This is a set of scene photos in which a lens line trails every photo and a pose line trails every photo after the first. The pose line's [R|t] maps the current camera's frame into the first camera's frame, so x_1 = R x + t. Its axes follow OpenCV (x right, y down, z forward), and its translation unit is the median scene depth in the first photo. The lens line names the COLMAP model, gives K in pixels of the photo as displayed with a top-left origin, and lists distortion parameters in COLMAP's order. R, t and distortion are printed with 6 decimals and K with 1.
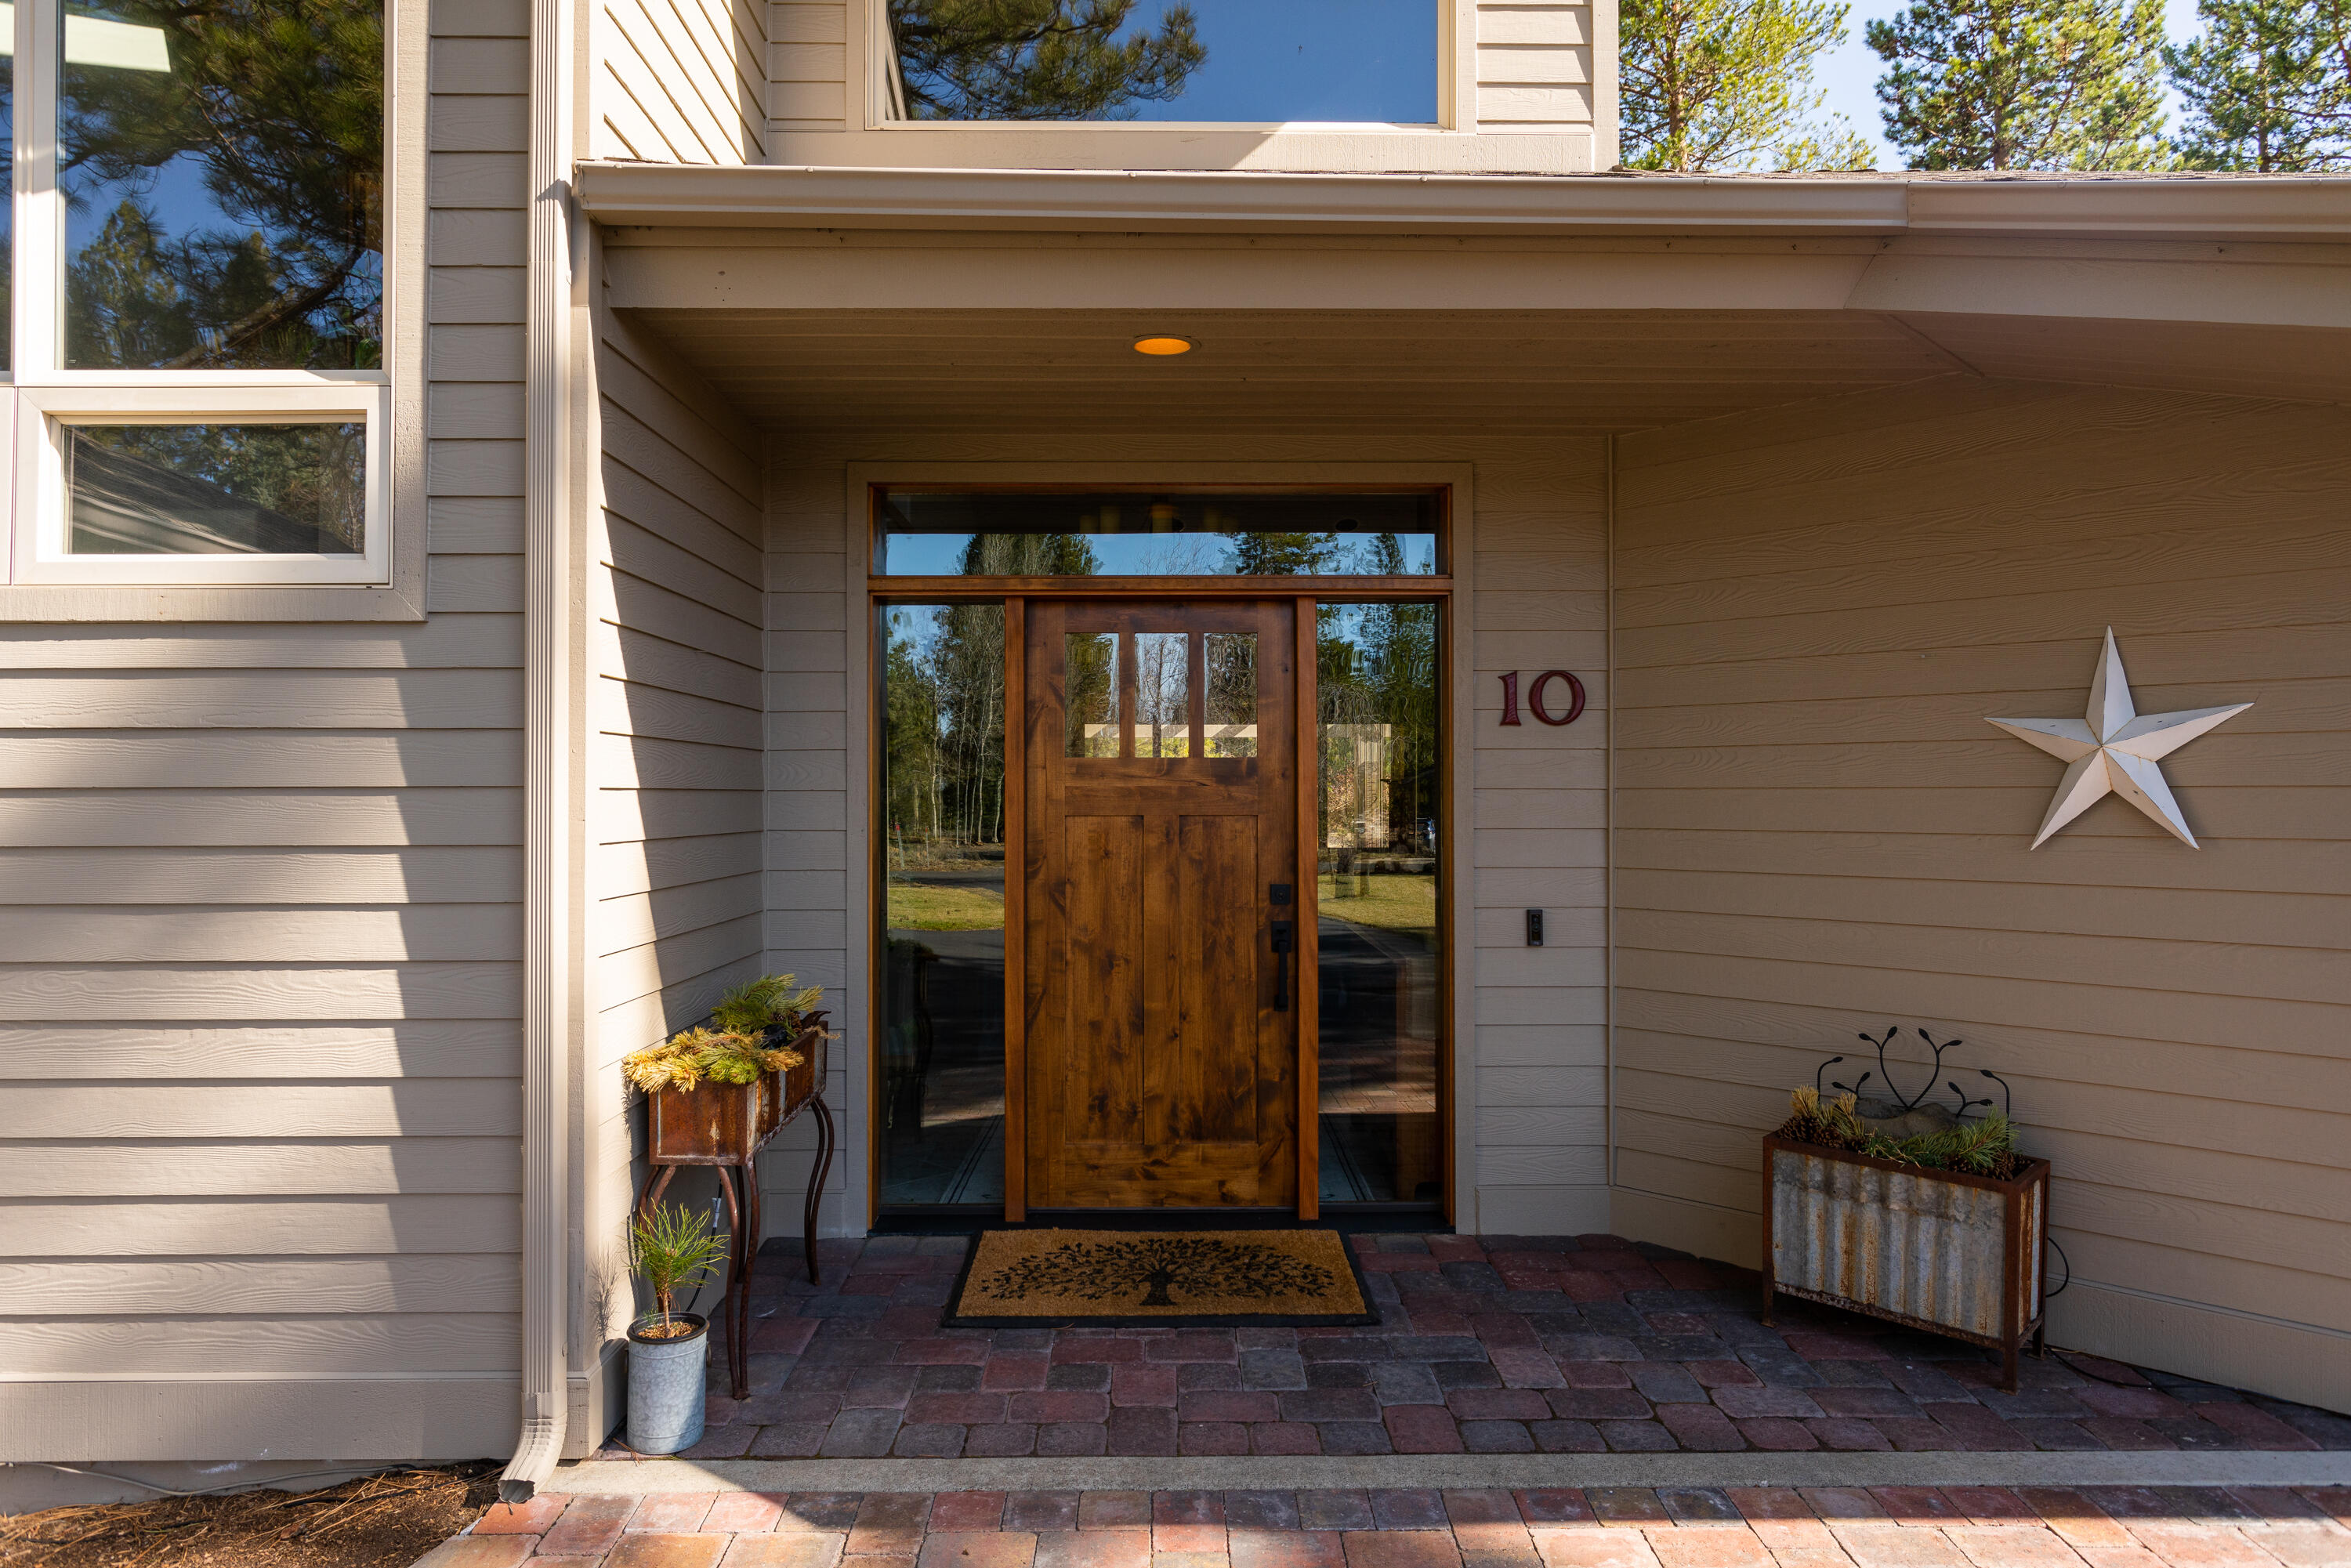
lens RADIAL K [[1510.5, 0, 1175.5], [0, 1510.5, 784.0], [0, 0, 1]] dist [0.001454, 0.000491]
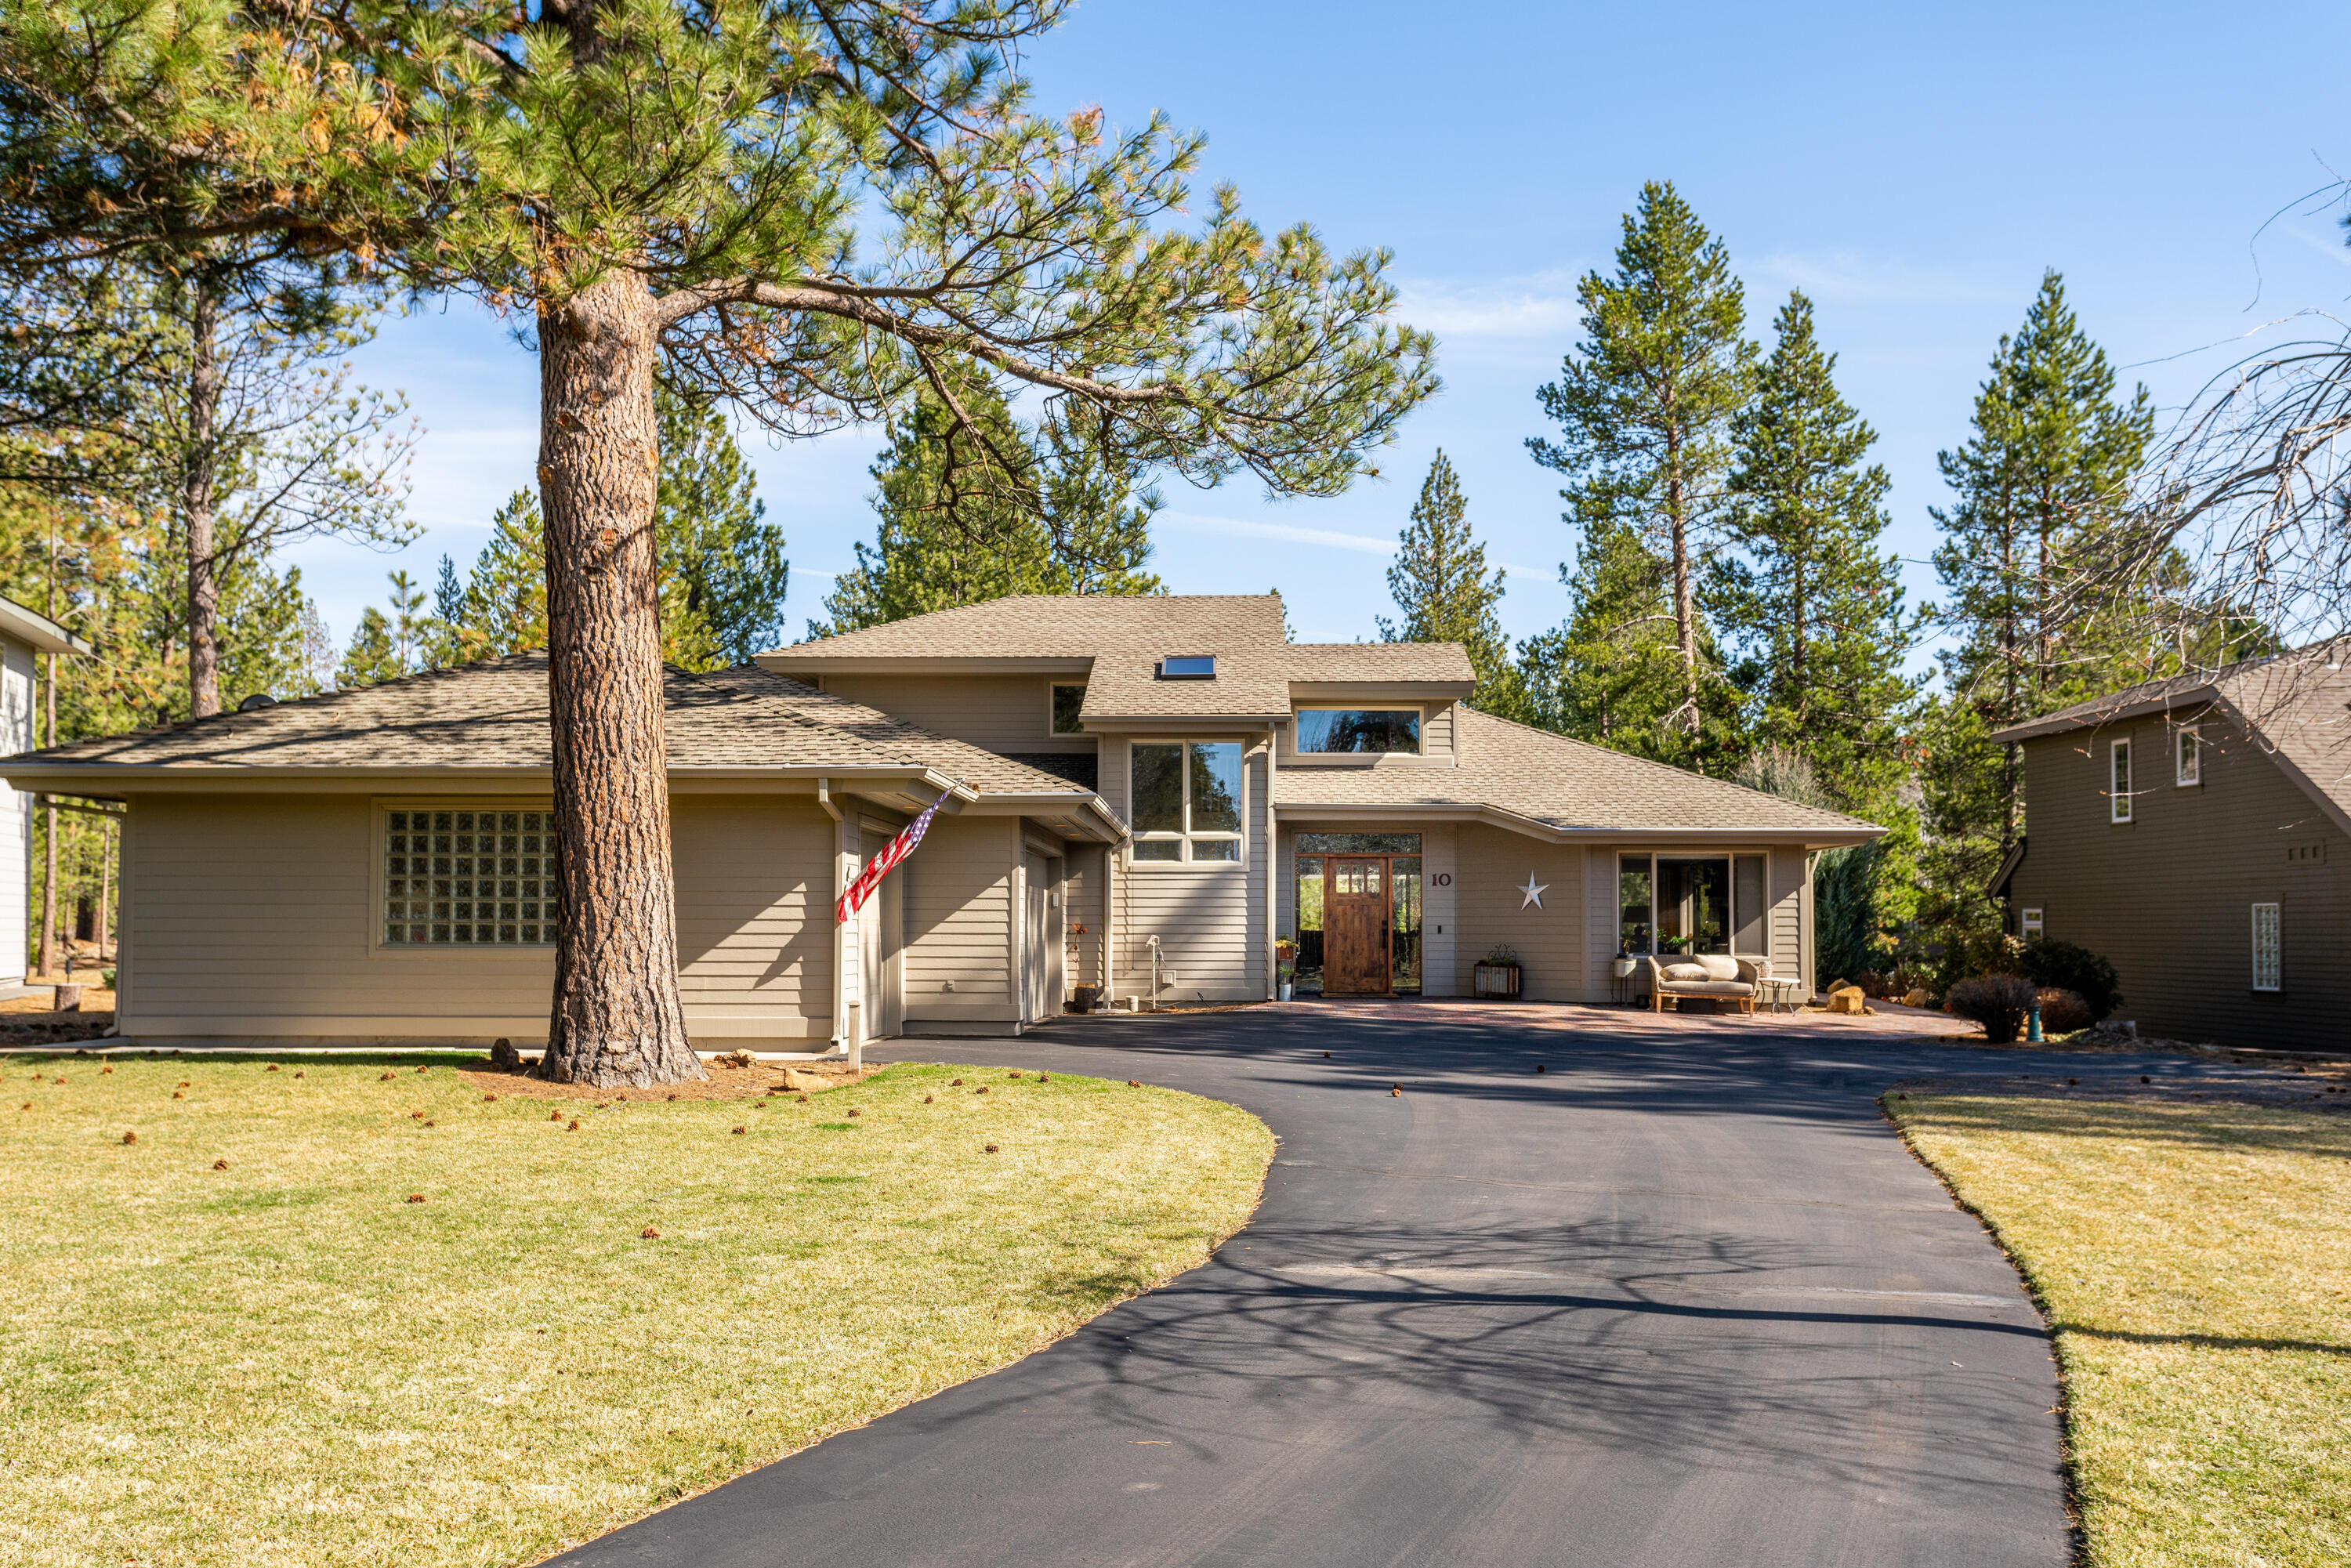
lens RADIAL K [[2024.2, 0, 1175.5], [0, 2024.2, 784.0], [0, 0, 1]] dist [-0.002860, 0.000301]
pose [[0.999049, 0.000618, -0.043598, -0.417985], [-0.003441, 0.997900, -0.064688, 0.075379], [0.043467, 0.064776, 0.996953, -7.287398]]
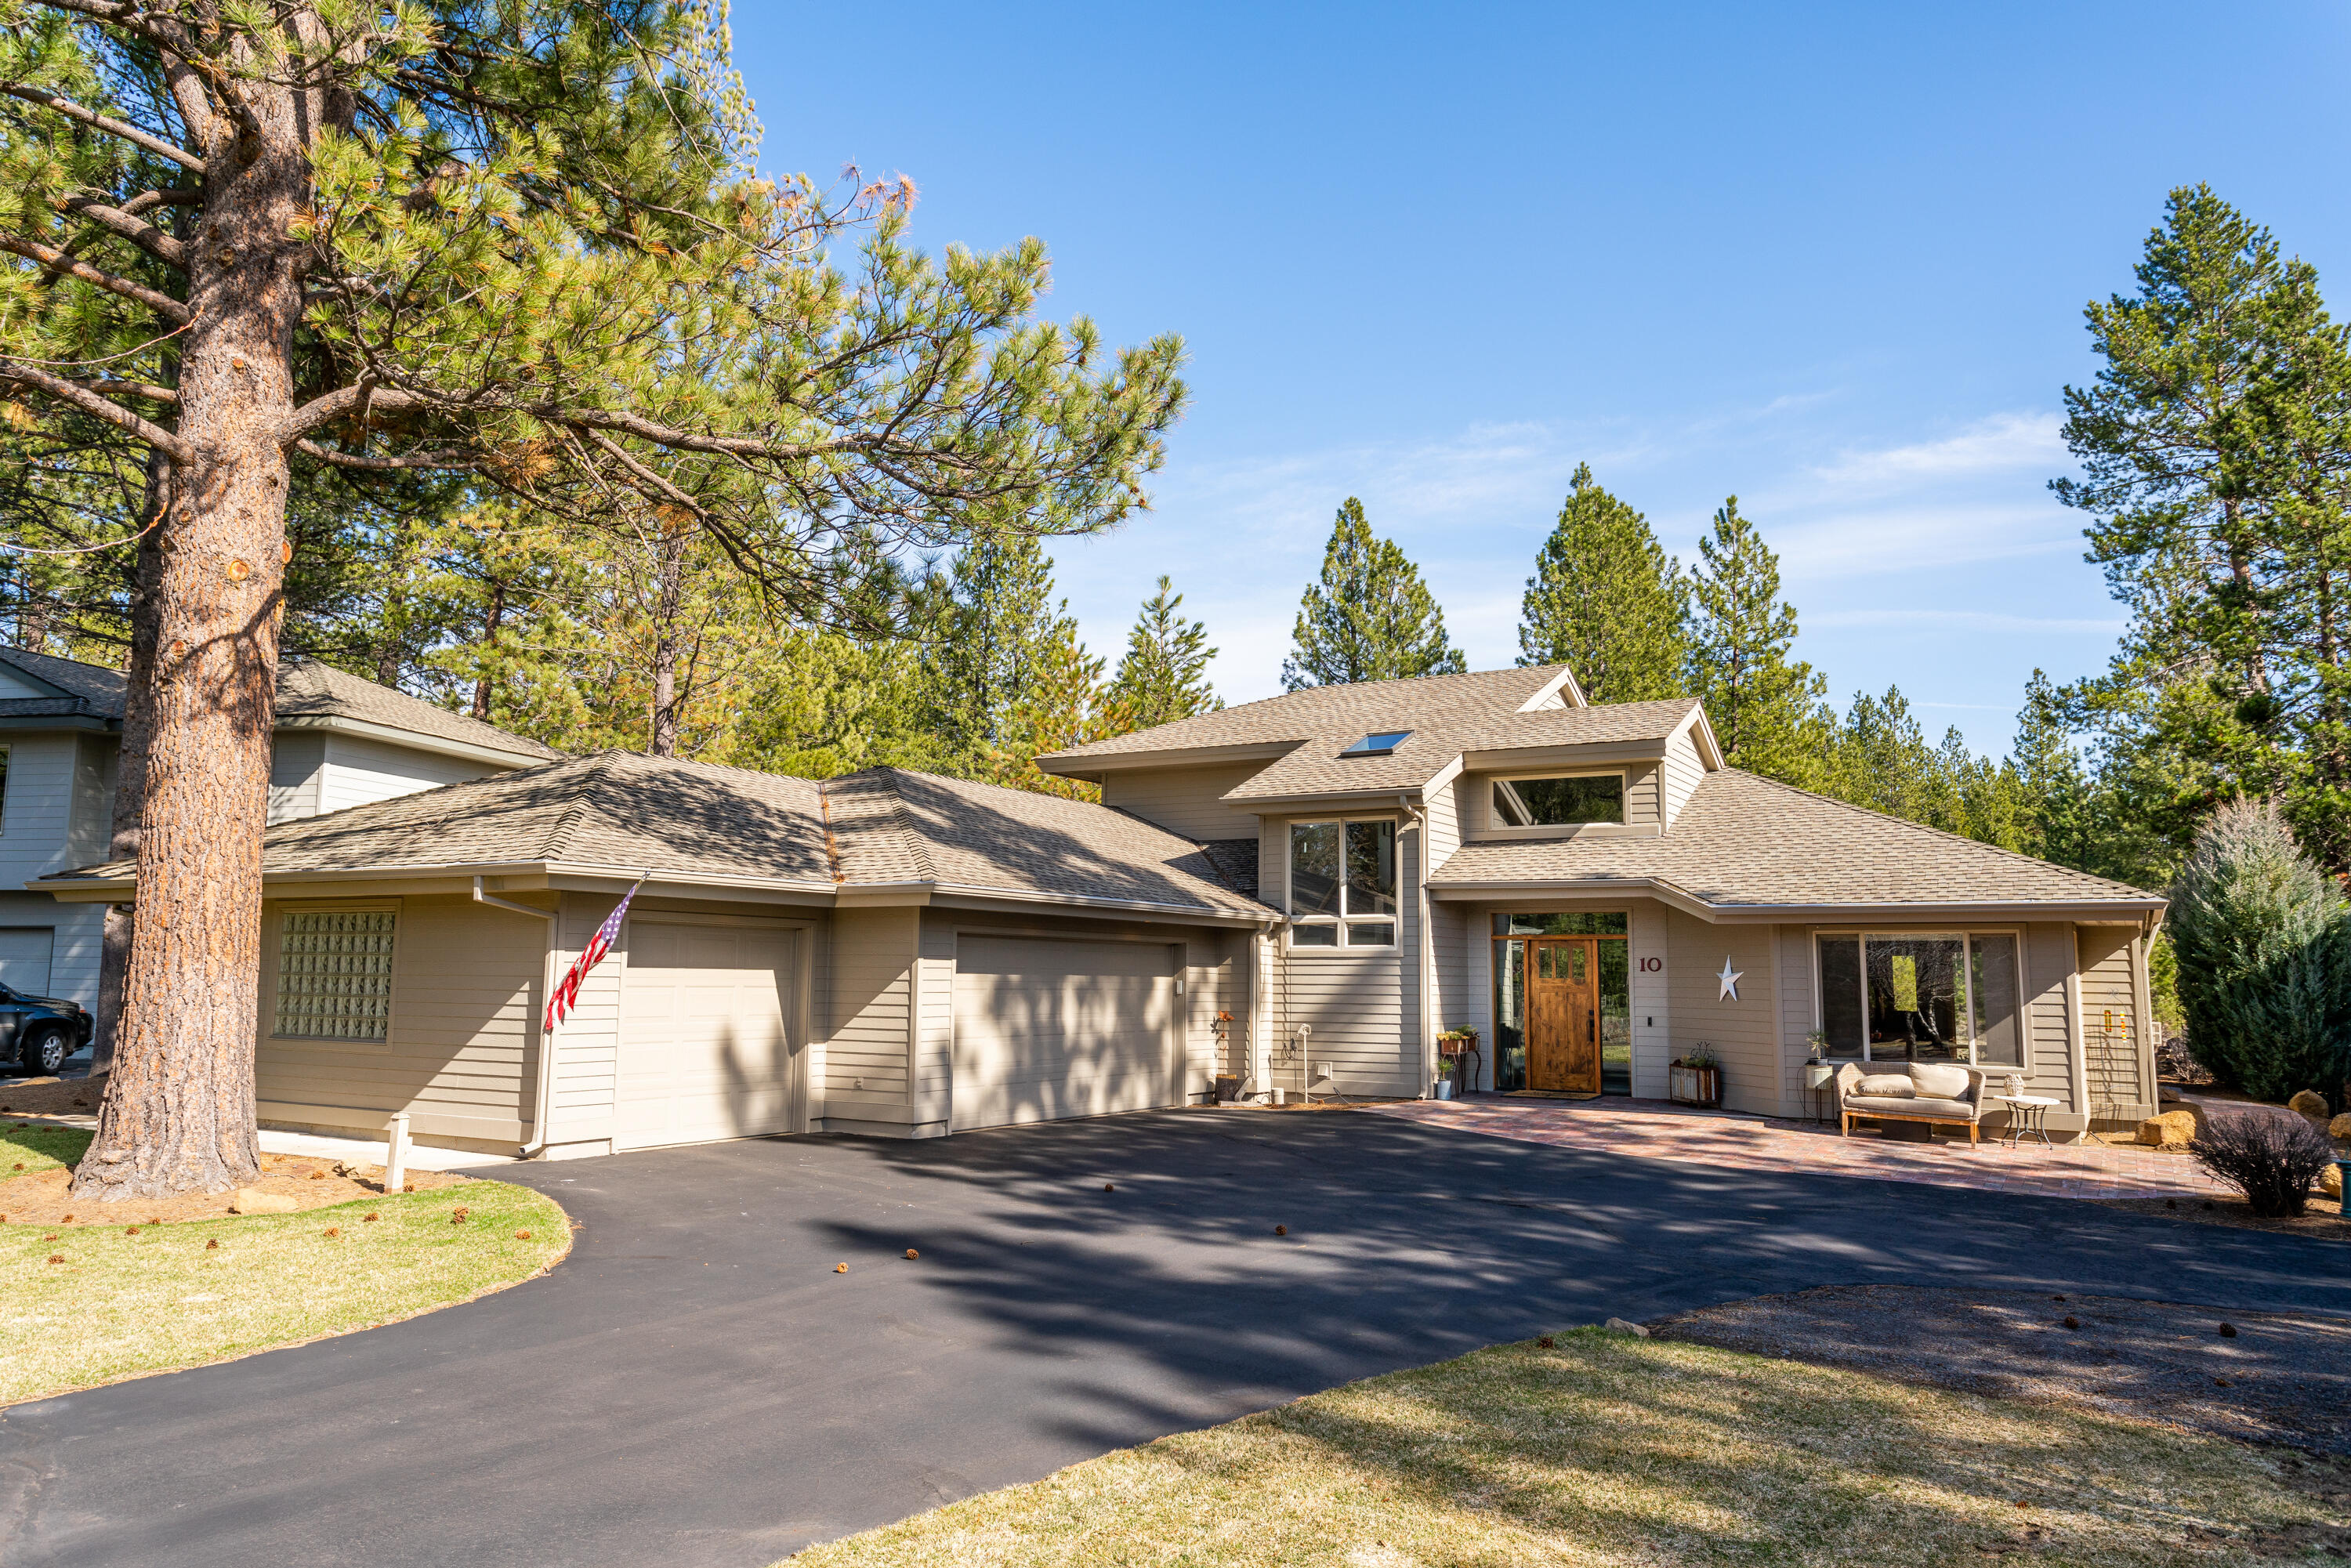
lens RADIAL K [[1607.7, 0, 1174.0], [0, 1607.7, 729.2], [0, 0, 1]] dist [-0.003817, -0.000546]
pose [[0.854559, -0.070159, -0.514593, 1.982902], [-0.007385, 0.989092, -0.147116, -0.052899], [0.519301, 0.129520, 0.844719, -4.766068]]
